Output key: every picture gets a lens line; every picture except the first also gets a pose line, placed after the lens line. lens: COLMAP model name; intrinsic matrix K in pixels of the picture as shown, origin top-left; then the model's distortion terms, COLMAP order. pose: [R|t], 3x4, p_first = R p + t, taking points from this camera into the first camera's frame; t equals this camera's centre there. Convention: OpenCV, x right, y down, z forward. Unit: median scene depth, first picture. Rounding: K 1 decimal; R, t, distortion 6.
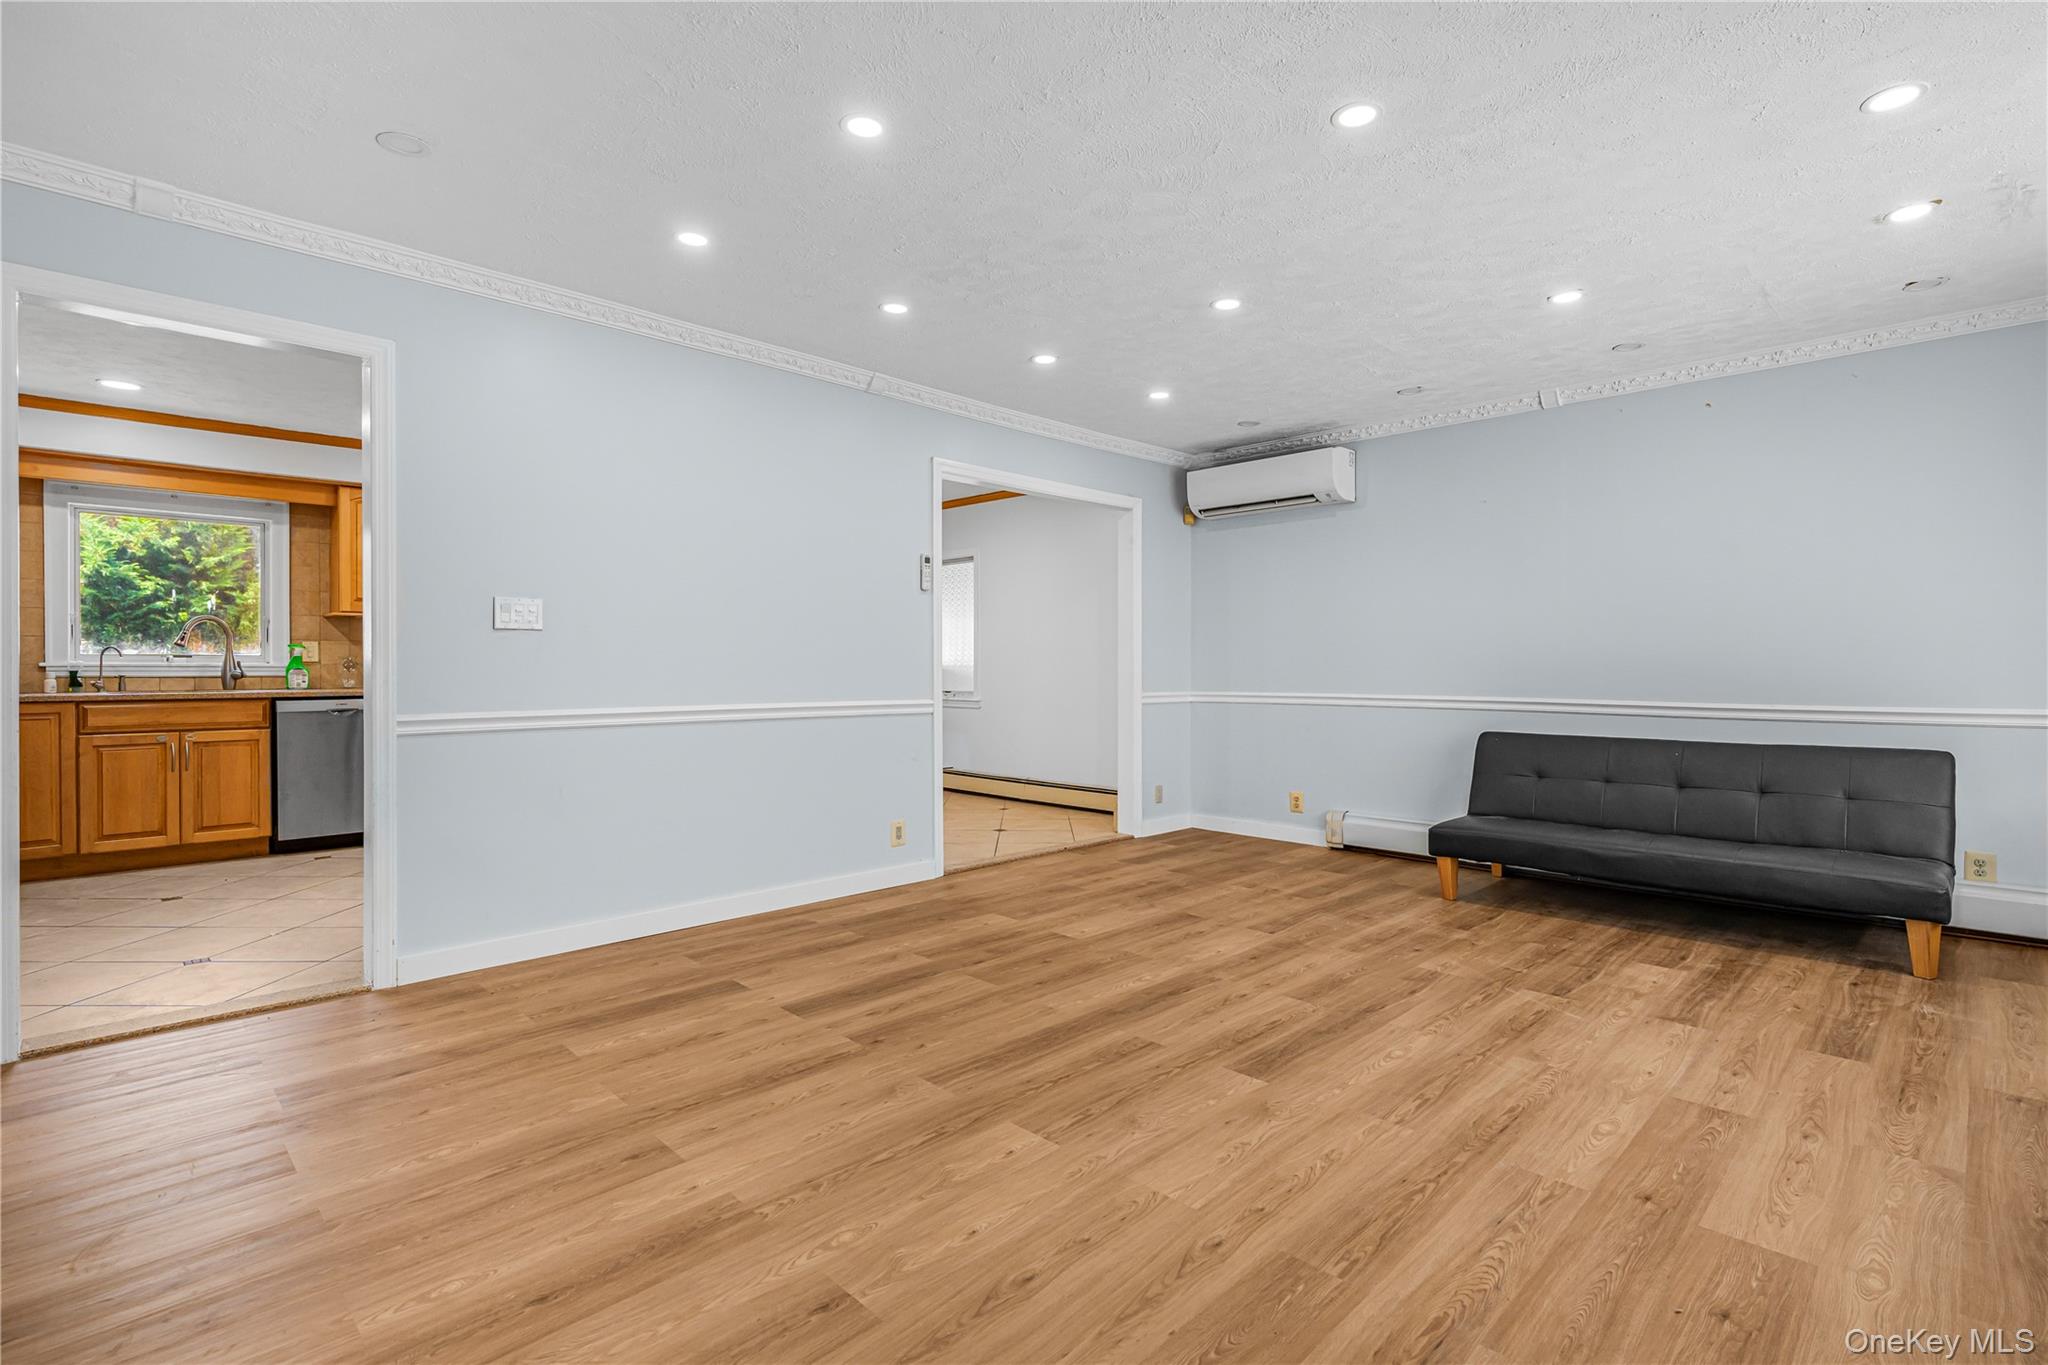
lens RADIAL K [[960.9, 0, 1026.0], [0, 960.9, 678.1], [0, 0, 1]] dist [-0.001320, 0.000490]
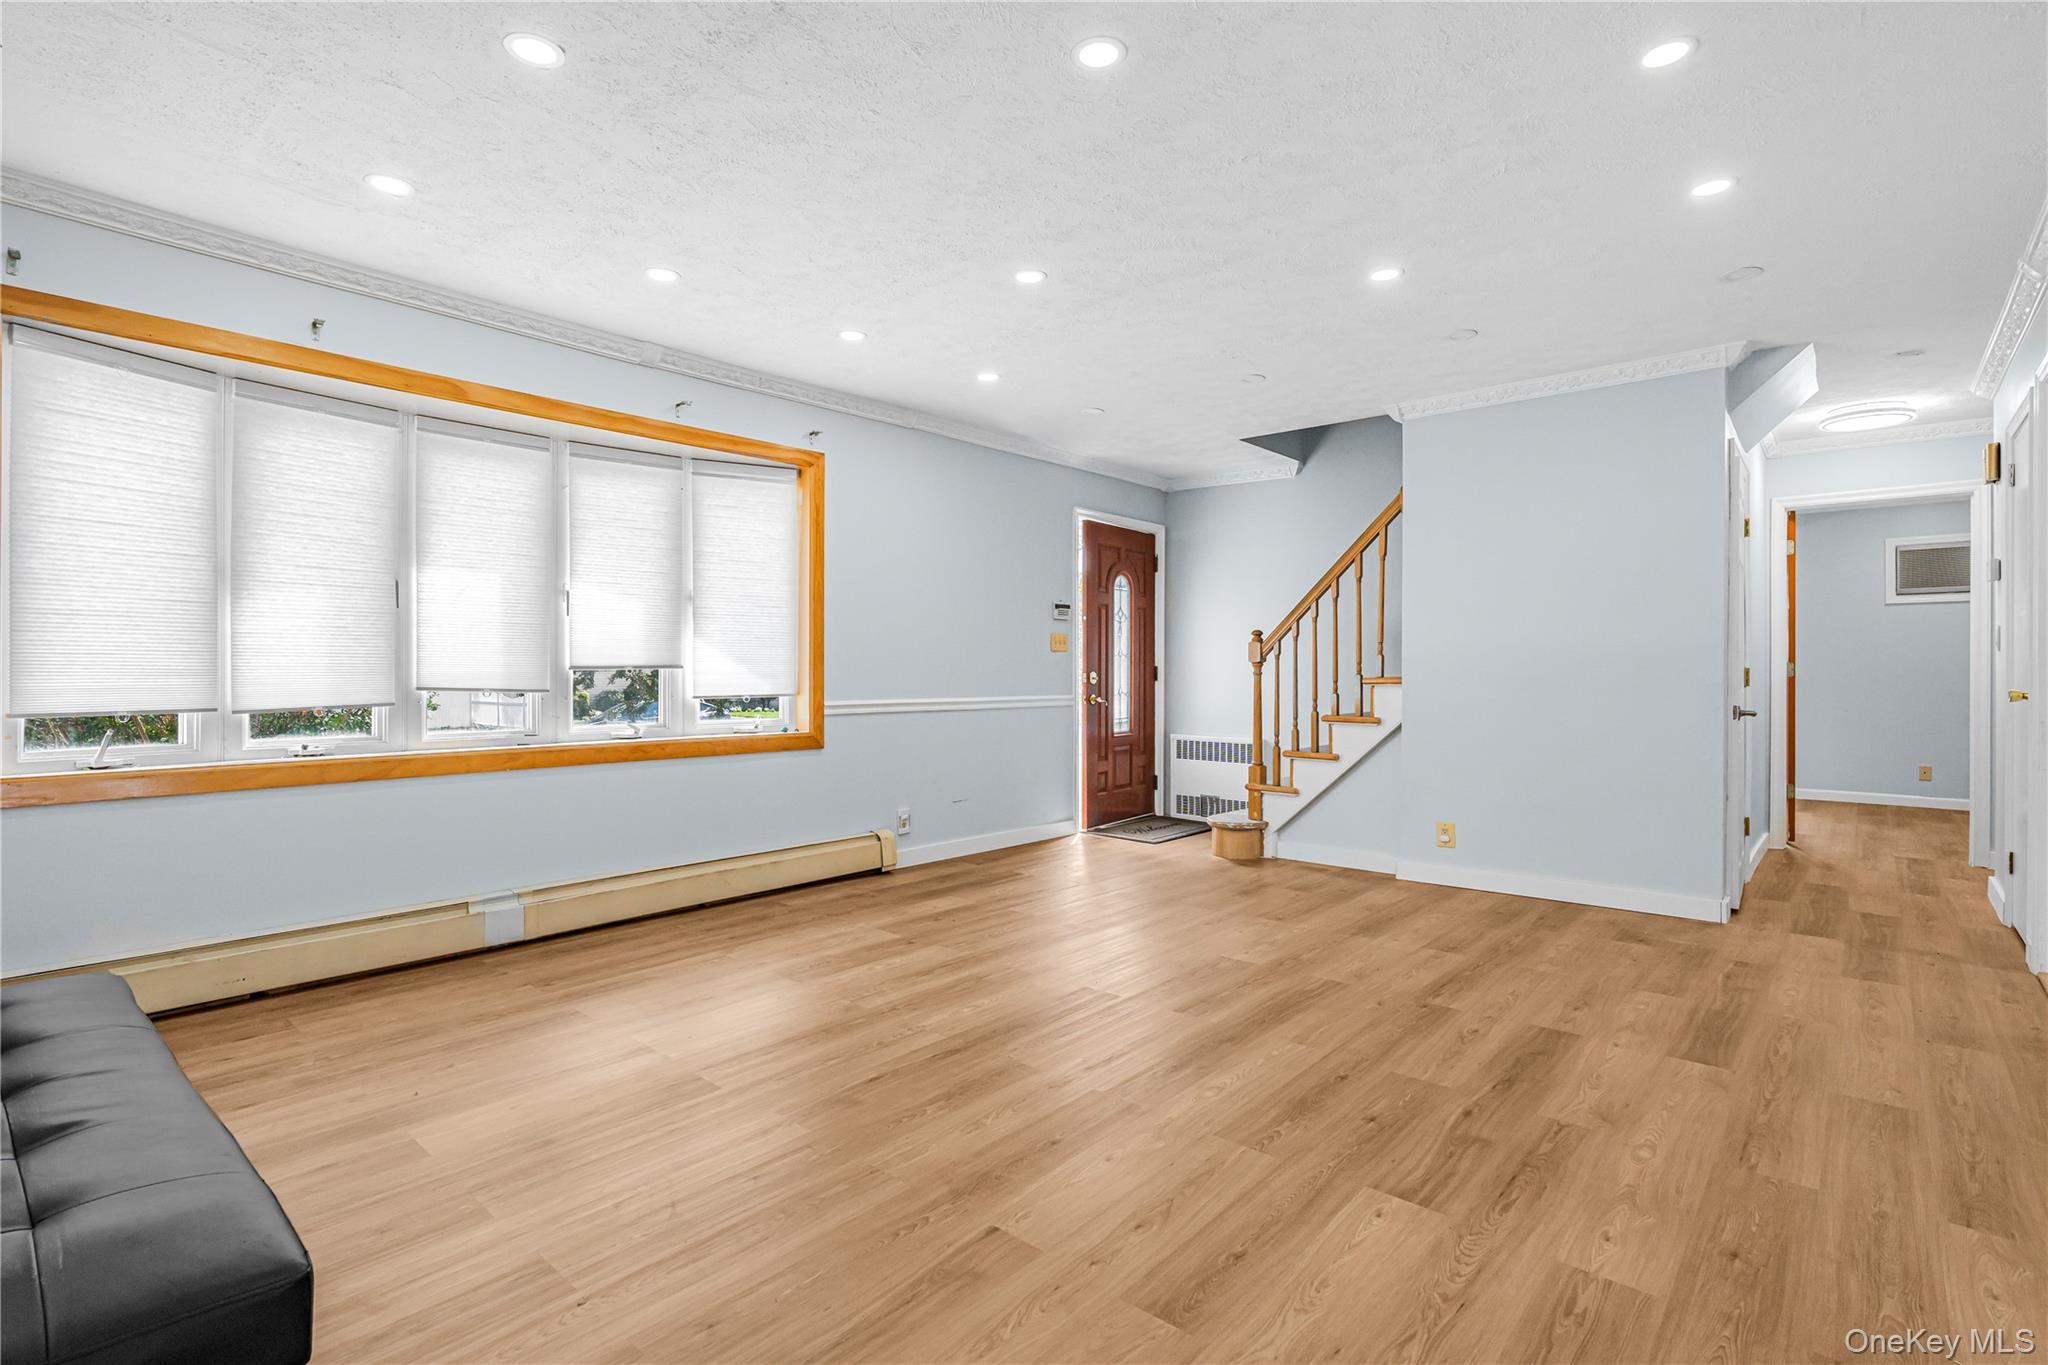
lens RADIAL K [[960.9, 0, 1026.0], [0, 960.9, 678.1], [0, 0, 1]] dist [-0.001320, 0.000490]
pose [[-0.997646, -0.003047, -0.068513, 0.358327], [-0.004263, 0.999836, 0.017606, -0.020642], [0.068448, 0.017857, -0.997495, 1.930998]]
